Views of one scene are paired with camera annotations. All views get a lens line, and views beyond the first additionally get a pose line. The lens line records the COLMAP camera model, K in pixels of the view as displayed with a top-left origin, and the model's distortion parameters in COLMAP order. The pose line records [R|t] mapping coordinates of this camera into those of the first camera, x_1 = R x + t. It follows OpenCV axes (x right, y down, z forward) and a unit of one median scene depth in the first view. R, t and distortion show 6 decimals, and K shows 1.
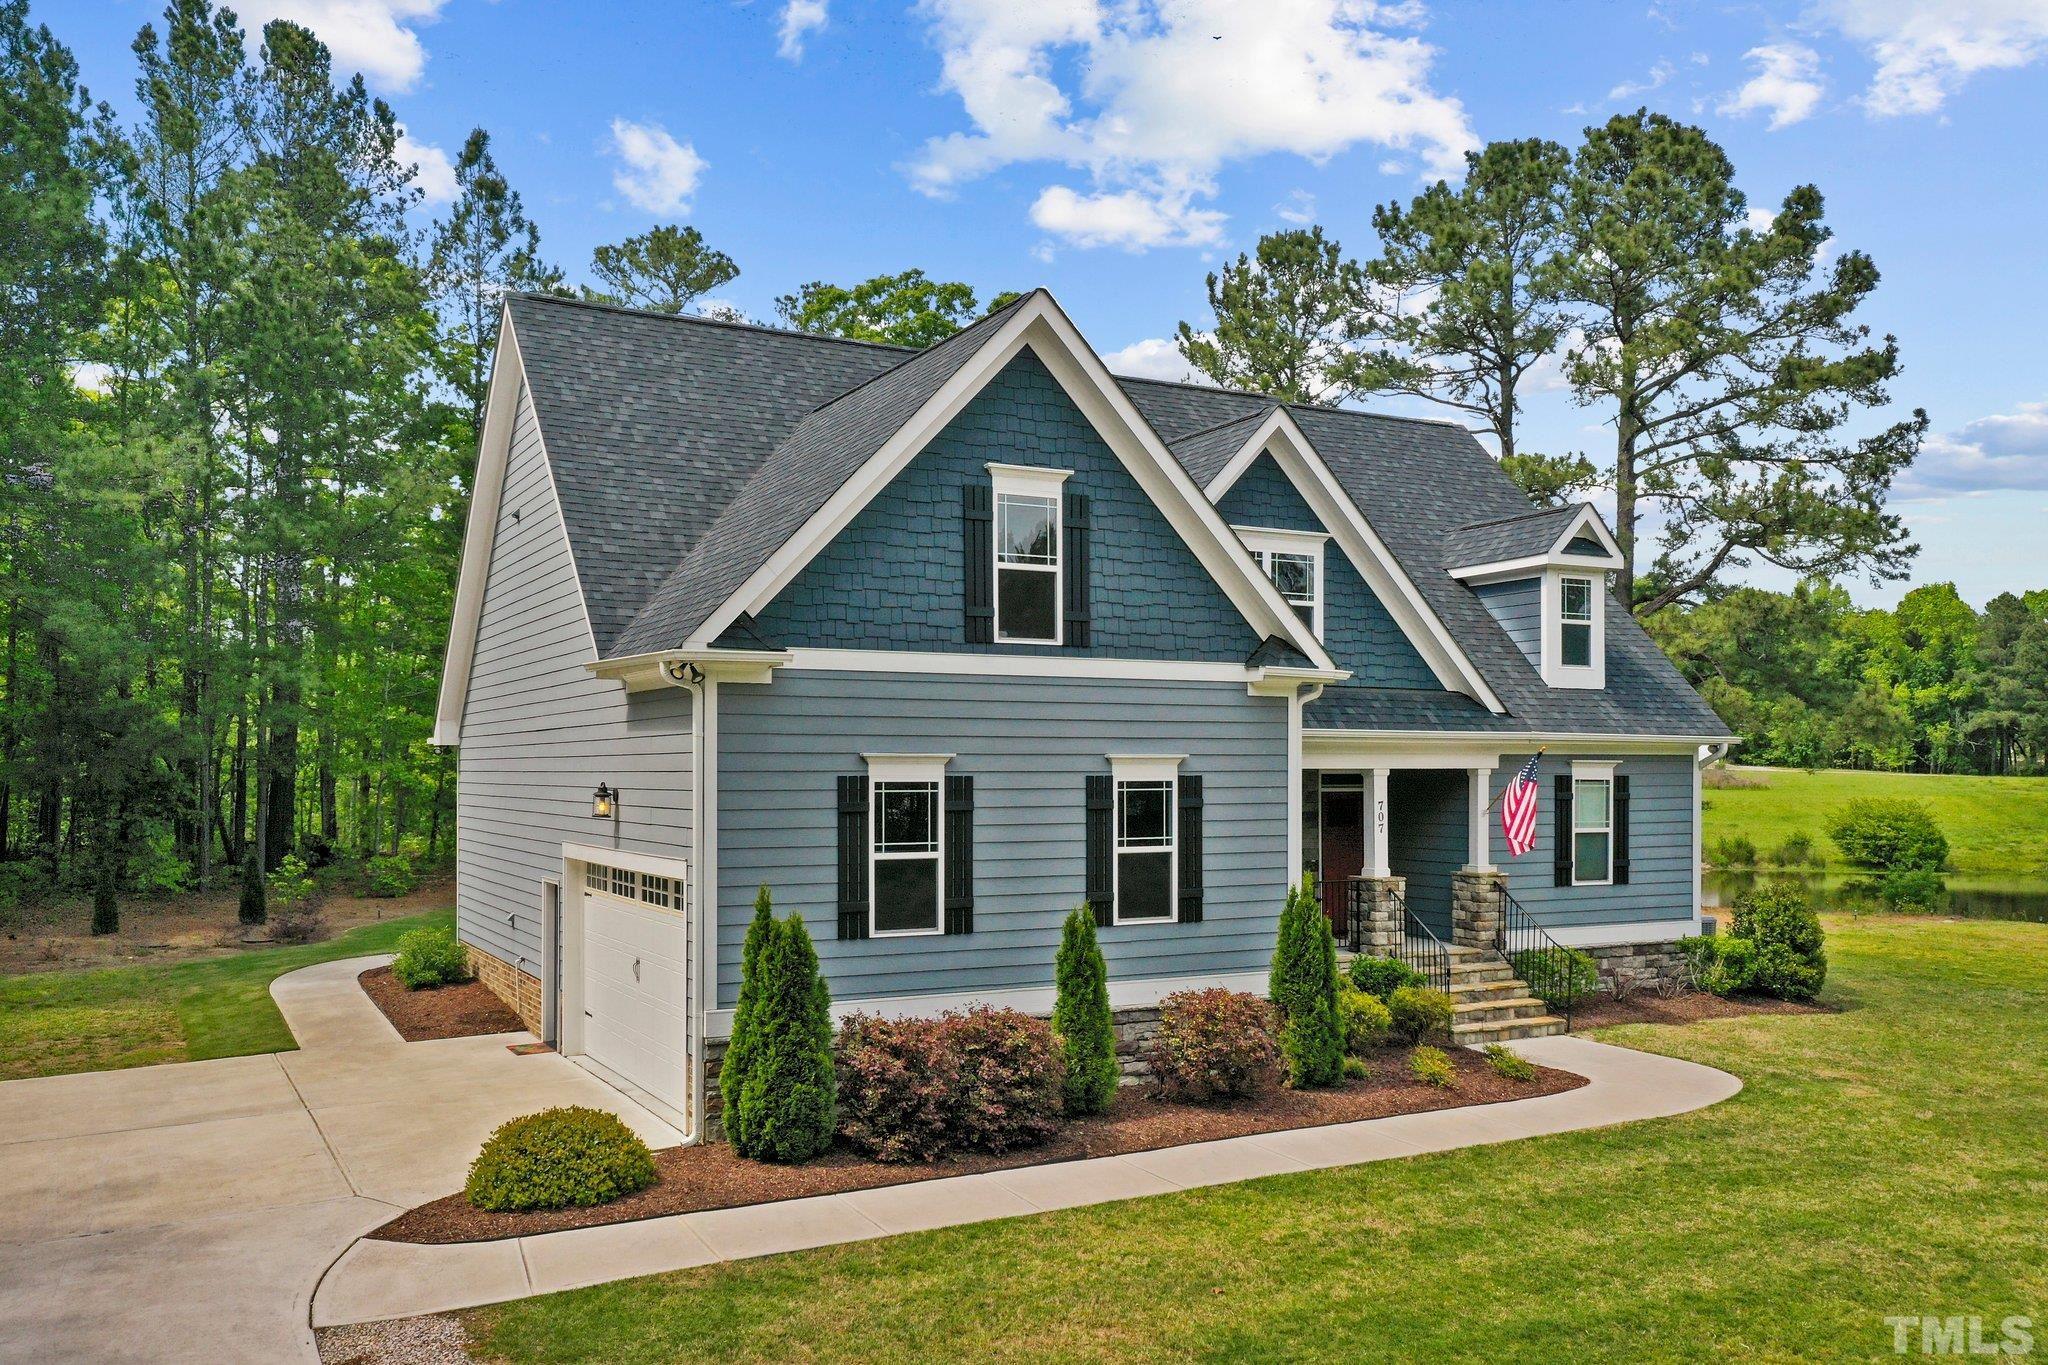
lens RADIAL K [[1666.1, 0, 1013.5], [0, 1666.1, 767.4], [0, 0, 1]] dist [0.007178, 0.002778]
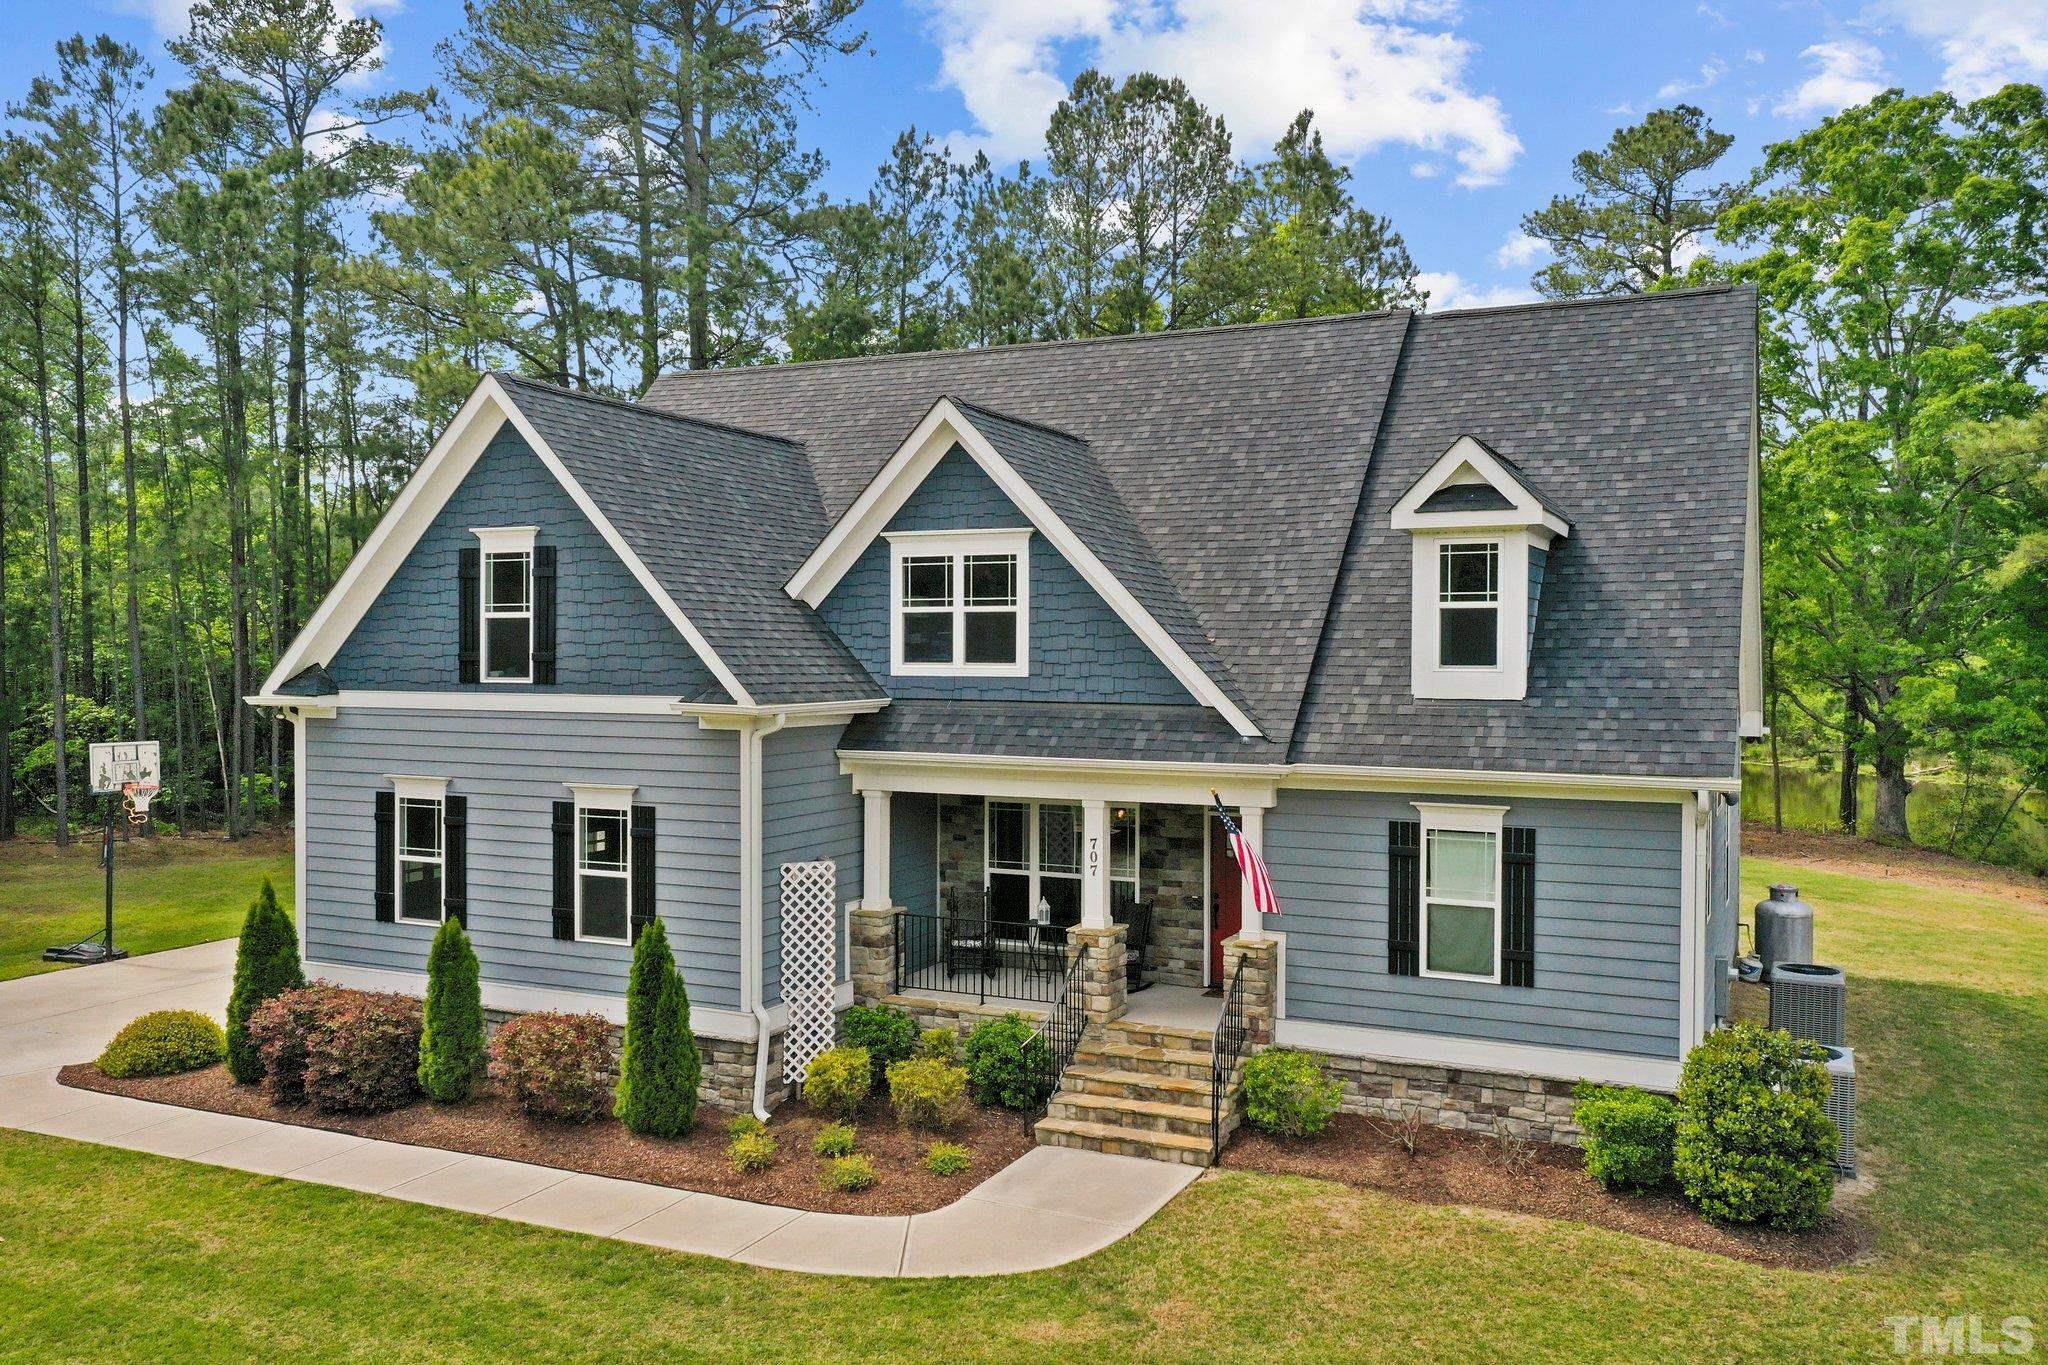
lens RADIAL K [[1636.0, 0, 1024.0], [0, 1636.0, 682.5], [0, 0, 1]] dist [0.011881, 0.001838]
pose [[0.588976, 0.018688, -0.807935, 1.091052], [0.000027, 0.999732, 0.023144, -0.097704], [0.808151, -0.013653, 0.588817, 0.611772]]
